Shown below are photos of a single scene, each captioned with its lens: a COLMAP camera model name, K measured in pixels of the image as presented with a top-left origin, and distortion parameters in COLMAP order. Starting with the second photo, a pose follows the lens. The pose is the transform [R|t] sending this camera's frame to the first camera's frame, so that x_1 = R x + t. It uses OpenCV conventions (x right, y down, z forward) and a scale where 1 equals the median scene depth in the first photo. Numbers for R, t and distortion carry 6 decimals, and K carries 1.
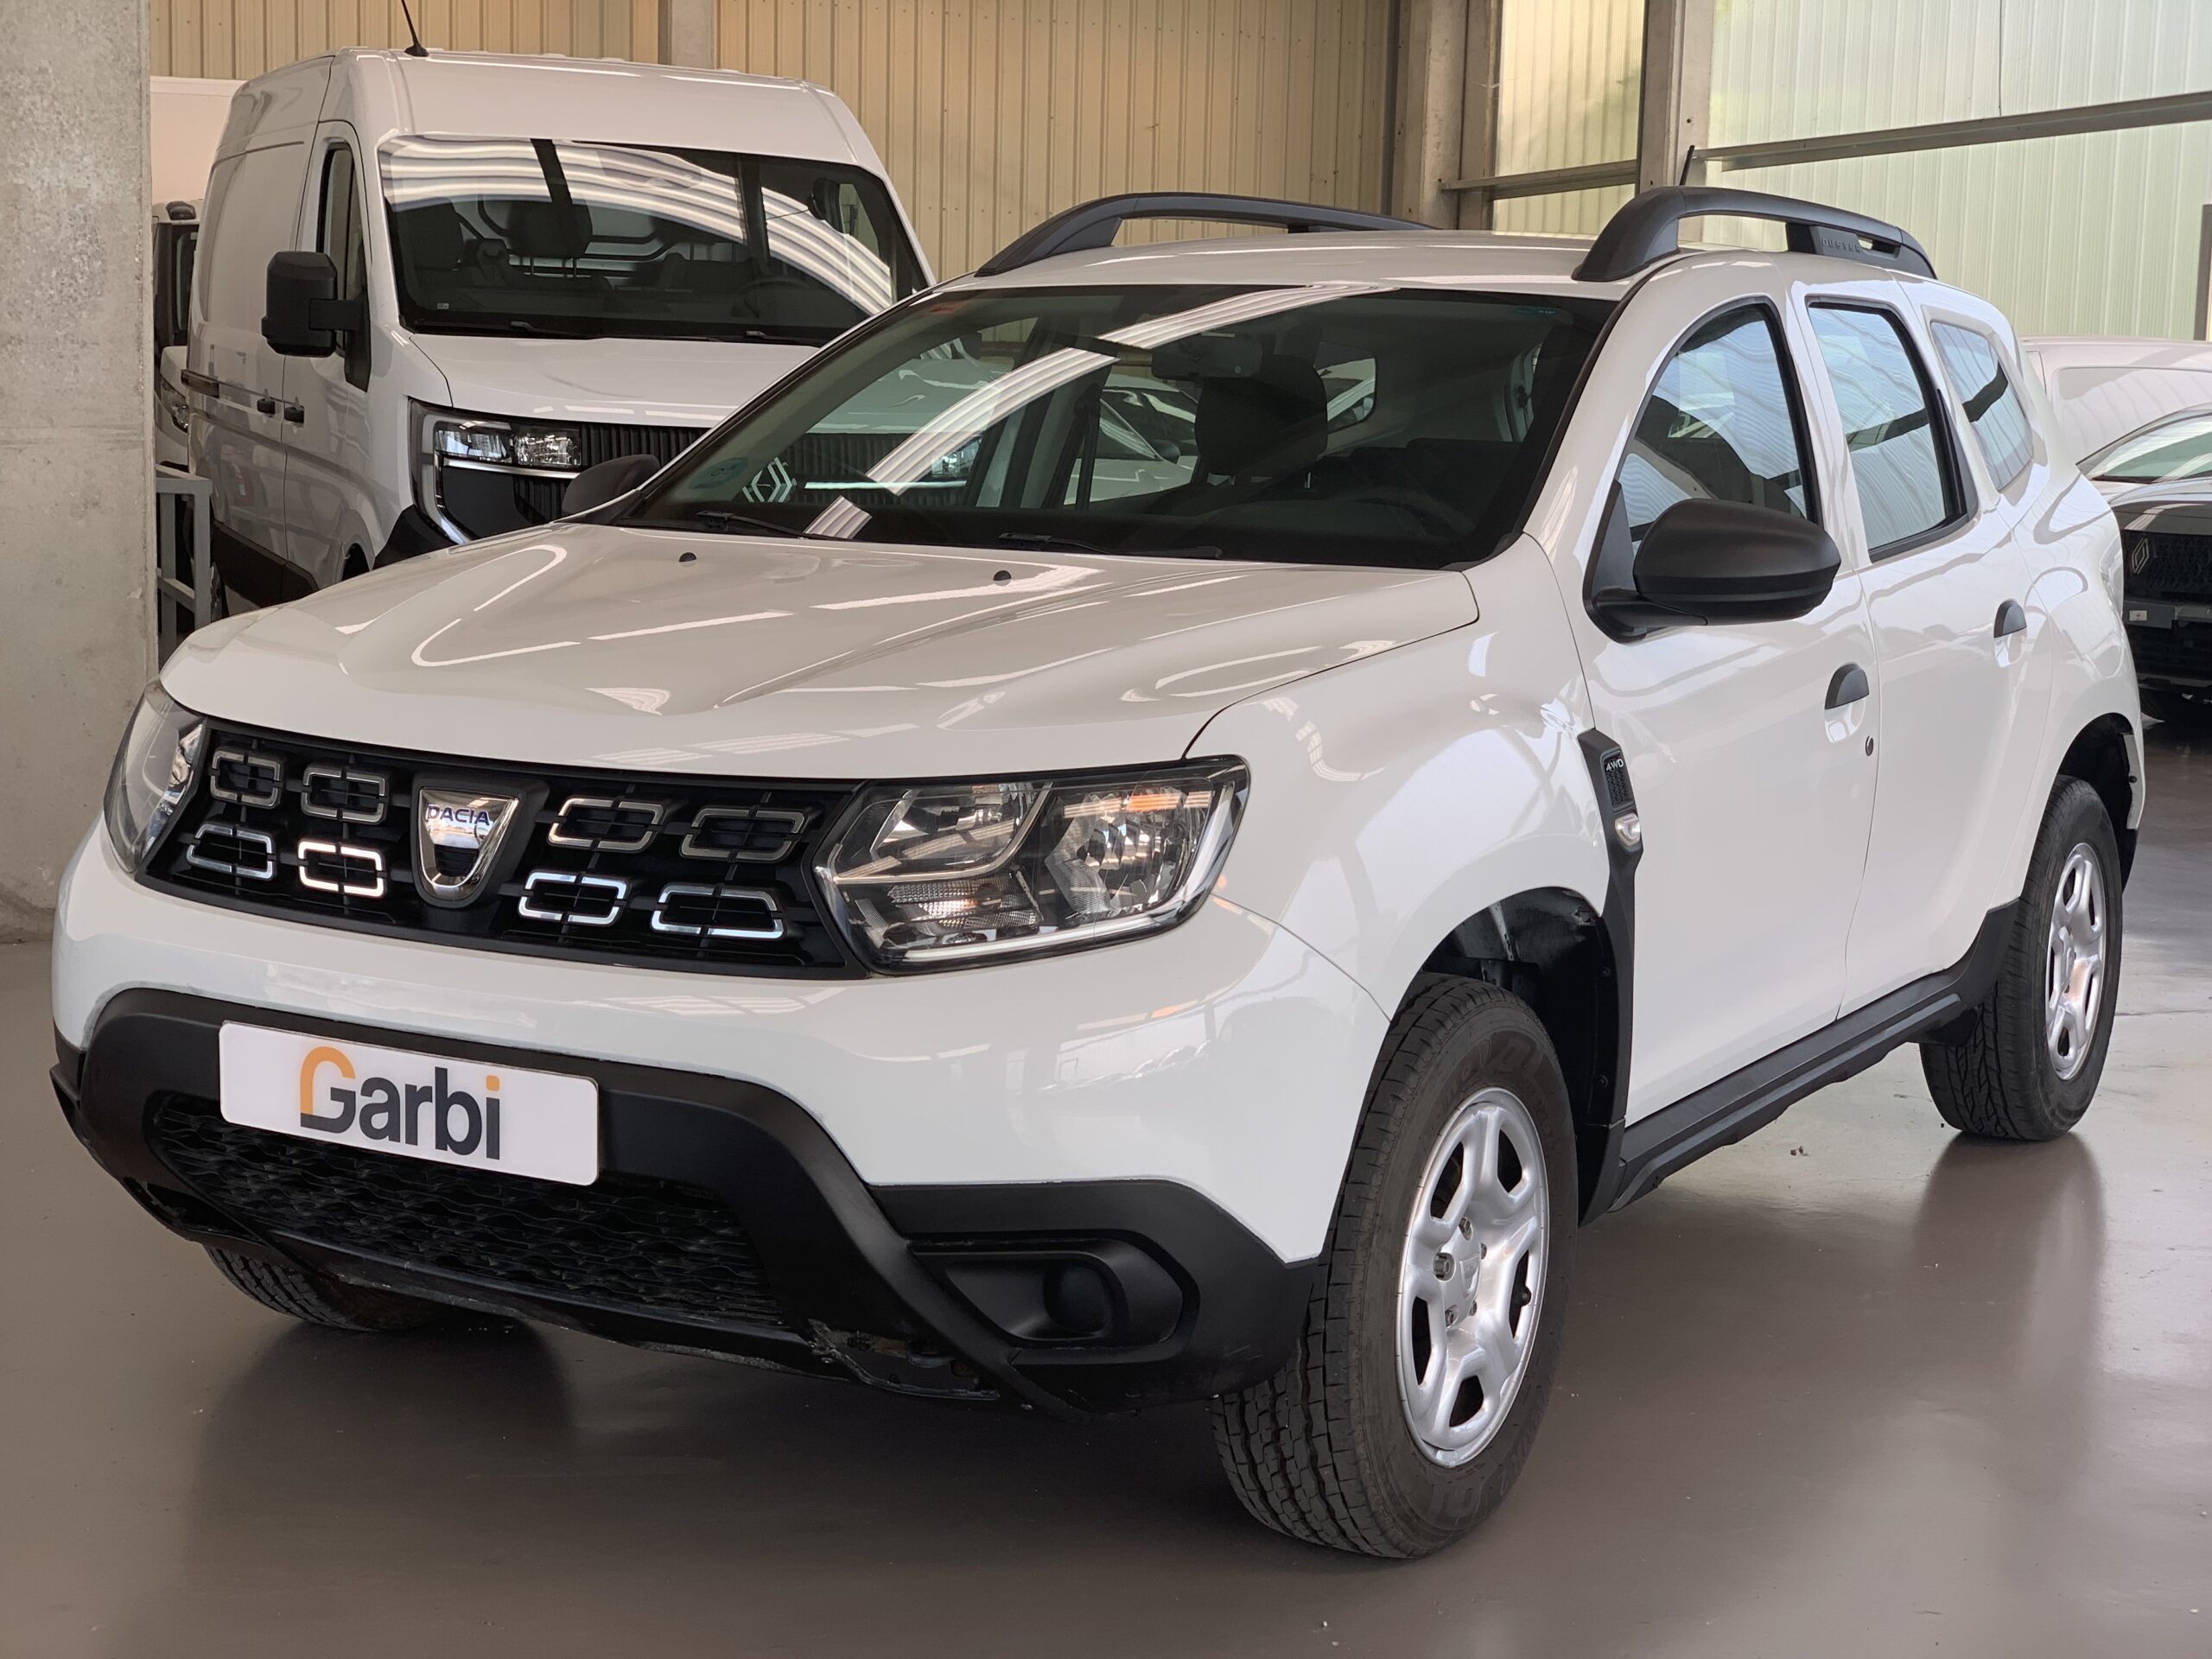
lens RADIAL K [[3360.8, 0, 1096.5], [0, 3360.8, 845.2], [0, 0, 1]] dist [0.040071, 0.000000]
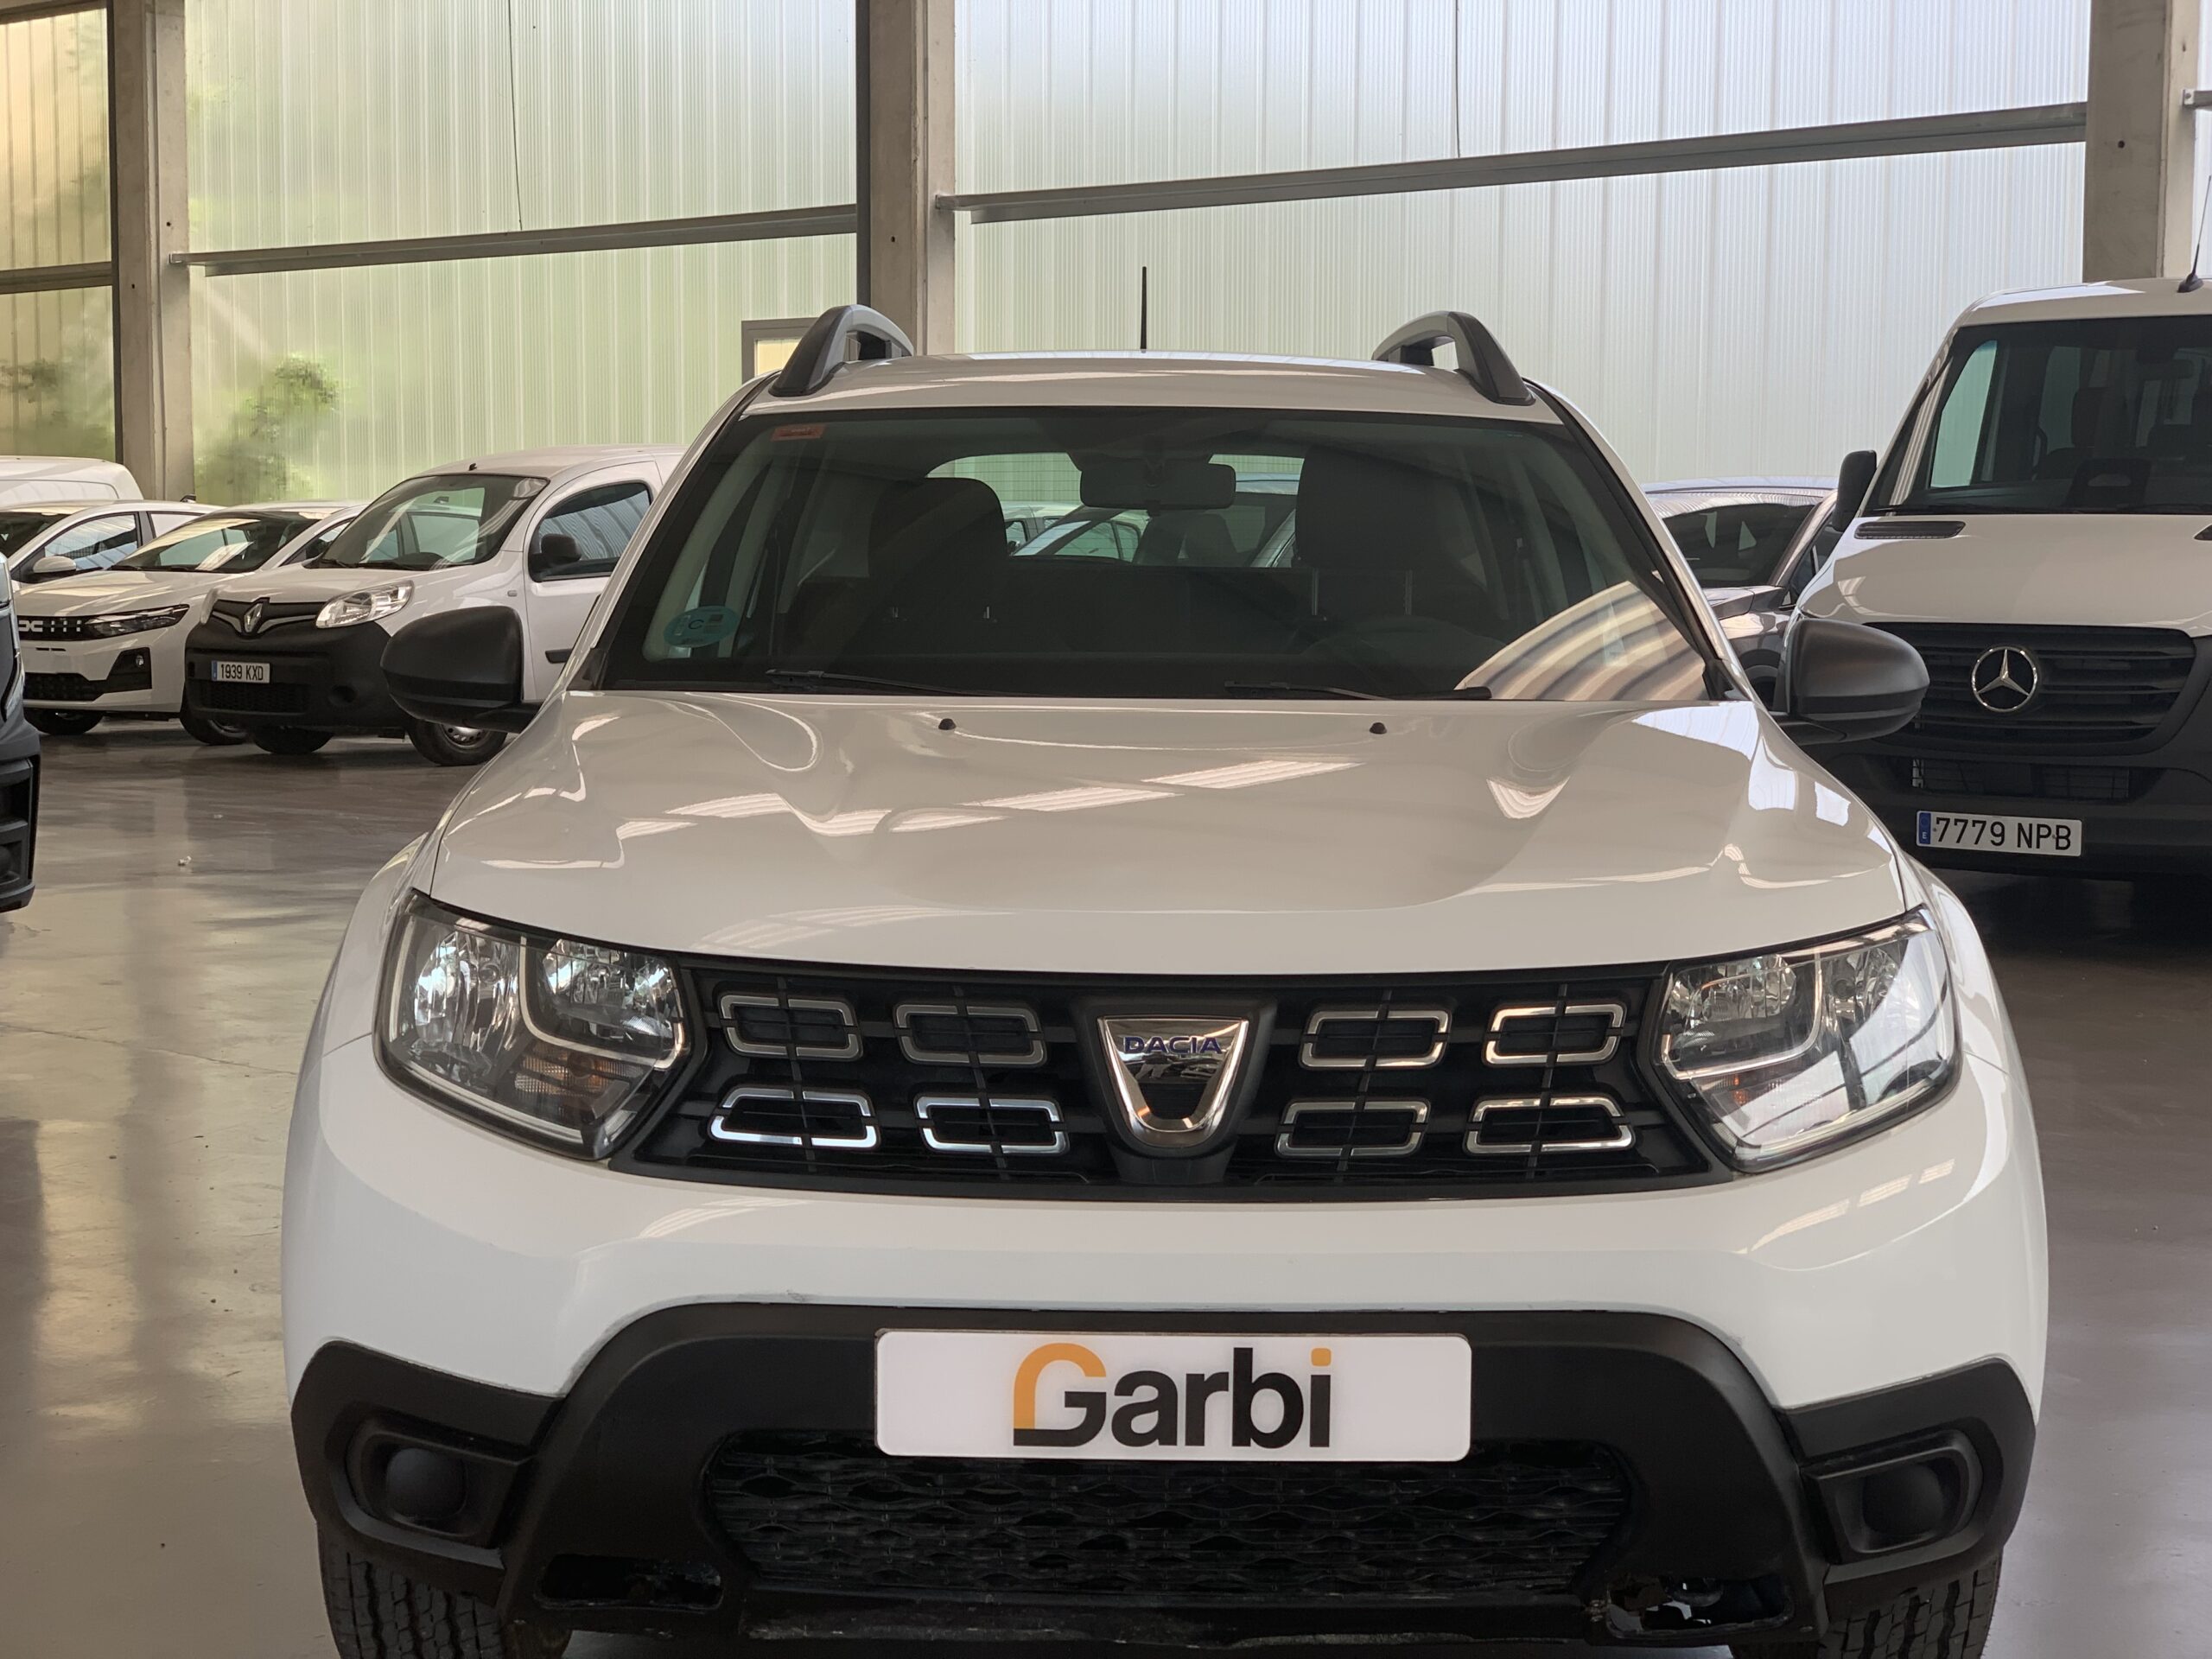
lens RADIAL K [[3360.8, 0, 1103.6], [0, 3360.8, 819.6], [0, 0, 1]] dist [0.040071, 0.000000]
pose [[0.867590, -0.065191, 0.492988, -0.621183], [0.083850, 0.996353, -0.015810, -0.053703], [-0.490160, 0.055054, 0.869892, 0.279414]]
